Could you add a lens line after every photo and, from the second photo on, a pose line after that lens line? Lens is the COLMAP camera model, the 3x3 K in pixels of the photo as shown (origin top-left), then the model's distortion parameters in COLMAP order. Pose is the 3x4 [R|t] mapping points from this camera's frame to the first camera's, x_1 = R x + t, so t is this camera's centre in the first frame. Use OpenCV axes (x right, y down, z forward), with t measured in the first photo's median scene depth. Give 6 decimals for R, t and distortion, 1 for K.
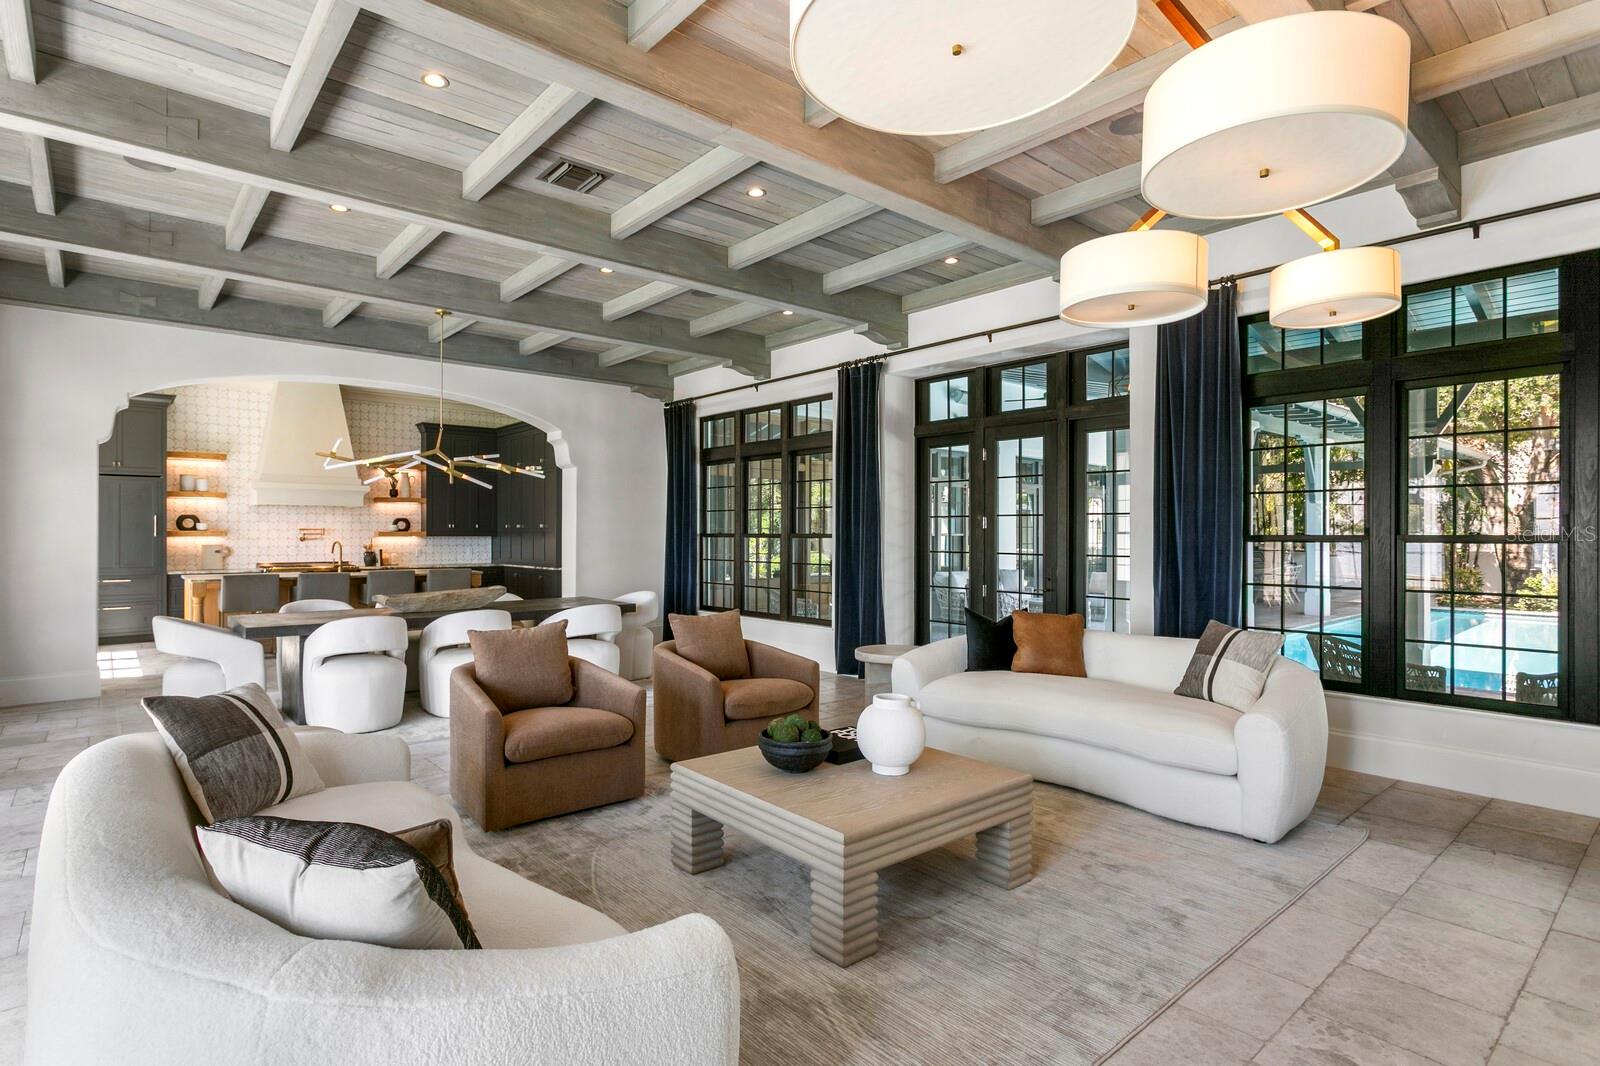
lens RADIAL K [[790.8, 0, 732.4], [0, 790.8, 533.7], [0, 0, 1]] dist [0.004686, 0.000658]
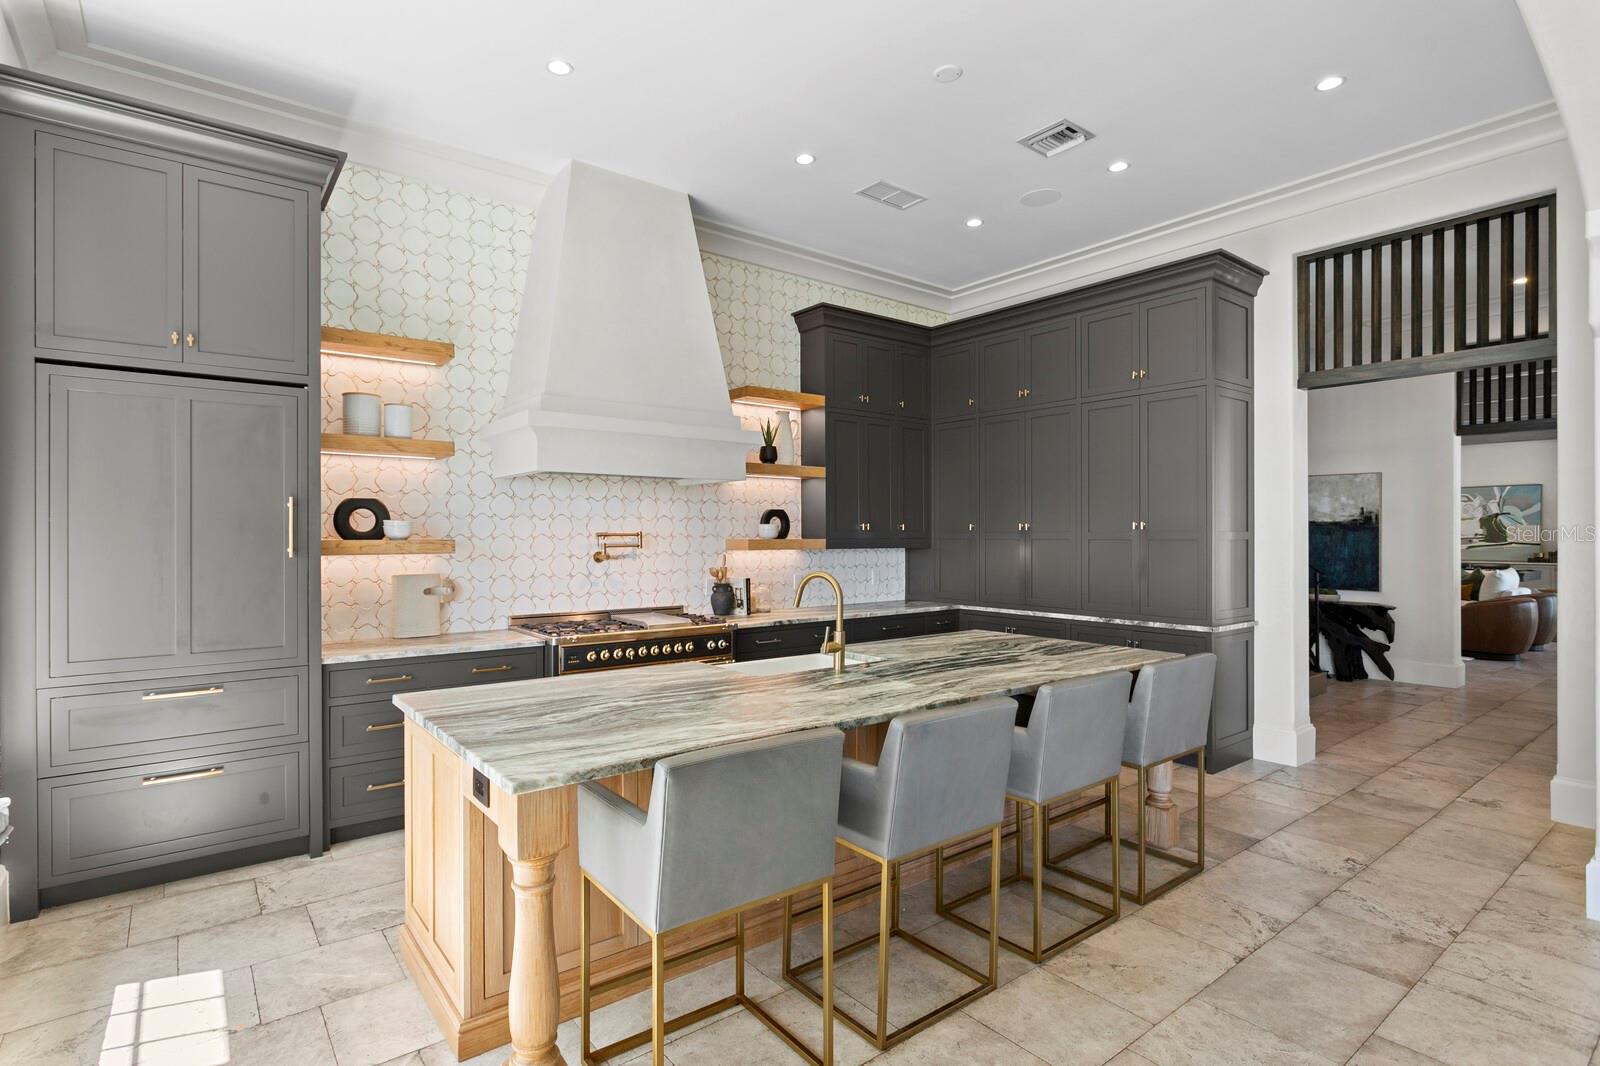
lens RADIAL K [[787.9, 0, 754.5], [0, 787.9, 533.3], [0, 0, 1]] dist [-0.000976, 0.000324]
pose [[0.999230, -0.005594, -0.038836, -0.453074], [0.005360, 0.999967, -0.006126, -0.003284], [0.038869, 0.005913, 0.999227, 0.588030]]
